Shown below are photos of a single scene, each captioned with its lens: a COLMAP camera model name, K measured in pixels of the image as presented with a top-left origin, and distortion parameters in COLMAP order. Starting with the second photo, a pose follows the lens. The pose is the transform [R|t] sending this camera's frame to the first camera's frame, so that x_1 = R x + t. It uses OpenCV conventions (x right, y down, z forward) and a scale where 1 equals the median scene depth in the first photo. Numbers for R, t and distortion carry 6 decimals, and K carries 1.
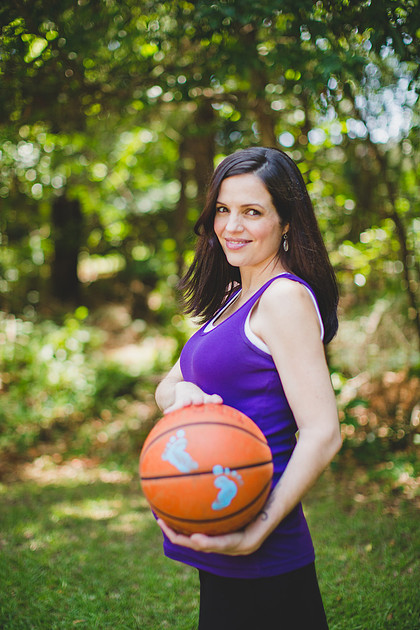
lens RADIAL K [[942.2, 0, 207.9], [0, 942.2, 277.3], [0, 0, 1]] dist [-0.144840, 0.091545]
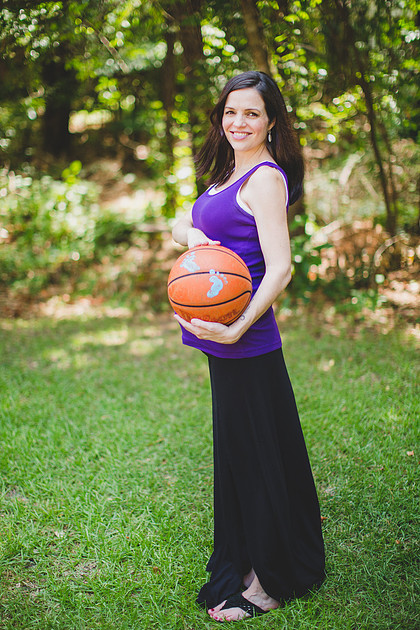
lens RADIAL K [[909.0, 0, 198.1], [0, 909.0, 265.4], [0, 0, 1]] dist [-0.117025, 0.008789]
pose [[0.999931, -0.009867, 0.006428, -0.007444], [0.008790, 0.988611, 0.150238, -0.013160], [-0.007837, -0.150171, 0.988629, -0.107393]]
